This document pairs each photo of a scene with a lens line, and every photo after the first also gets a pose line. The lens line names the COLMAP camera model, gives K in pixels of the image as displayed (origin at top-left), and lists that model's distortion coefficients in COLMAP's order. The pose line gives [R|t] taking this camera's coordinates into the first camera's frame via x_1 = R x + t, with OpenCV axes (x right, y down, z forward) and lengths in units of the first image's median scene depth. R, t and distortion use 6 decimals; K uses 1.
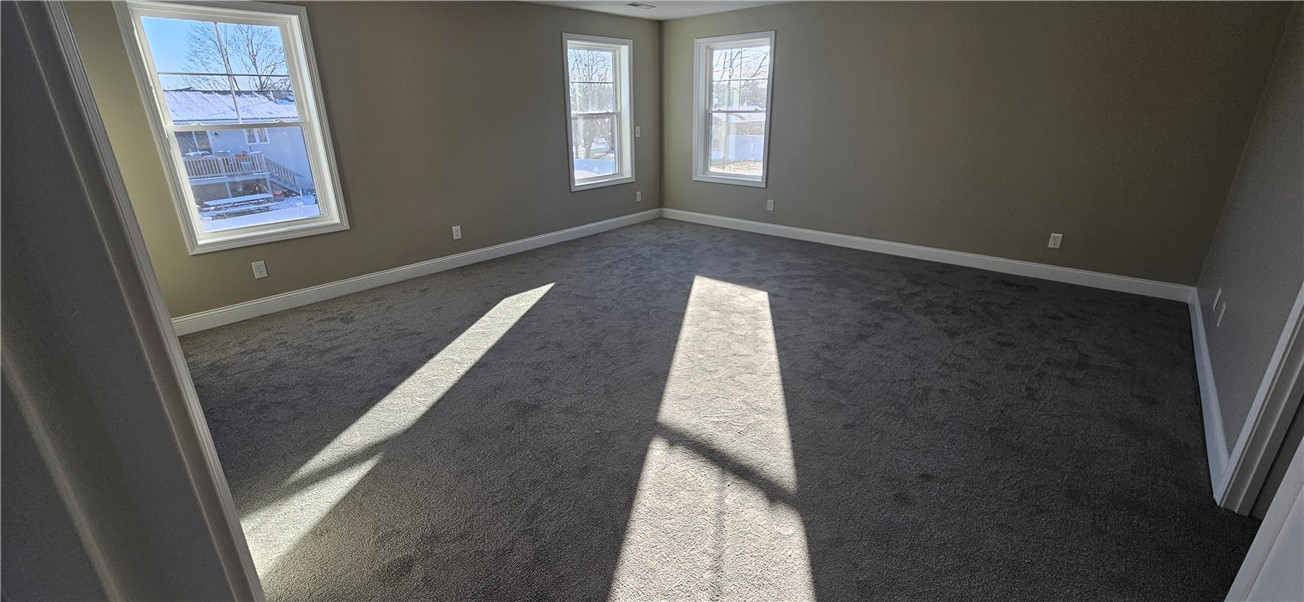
lens RADIAL K [[523.4, 0, 651.3], [0, 523.4, 288.2], [0, 0, 1]] dist [-0.001624, -0.000123]
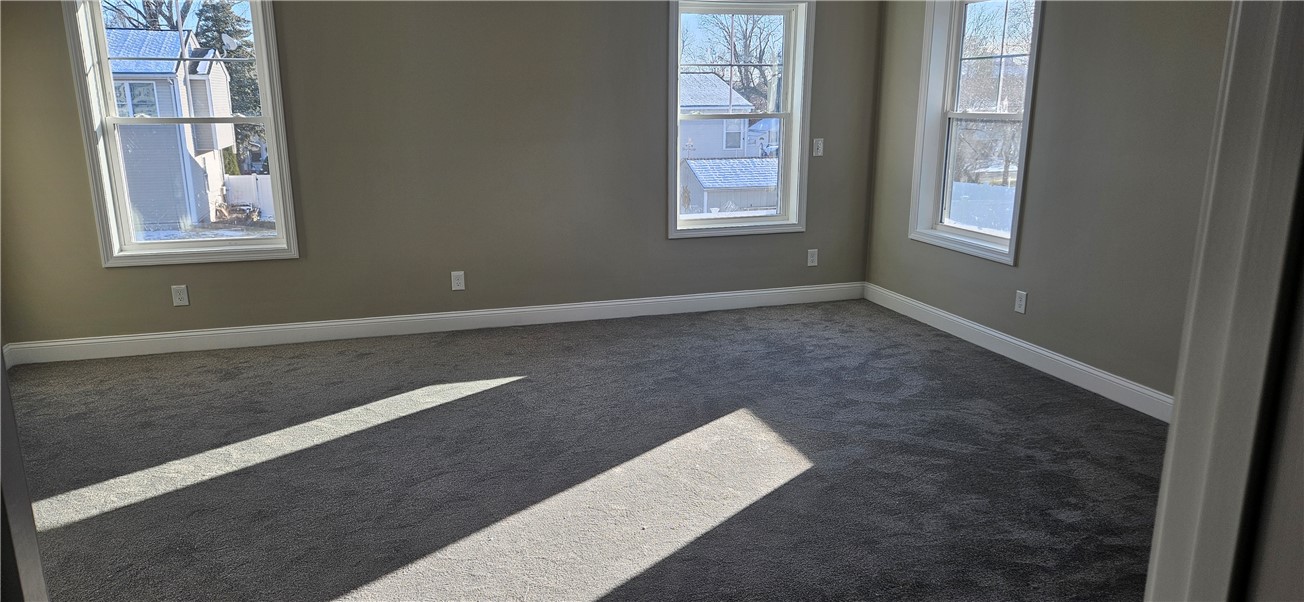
lens RADIAL K [[853.5, 0, 652.0], [0, 853.5, 301.0], [0, 0, 1]] dist [0.040438, -0.000654]
pose [[0.859552, 0.128429, -0.494648, 0.460385], [-0.178220, 0.982474, -0.054607, -0.073648], [0.478966, 0.135094, 0.867376, 0.181064]]
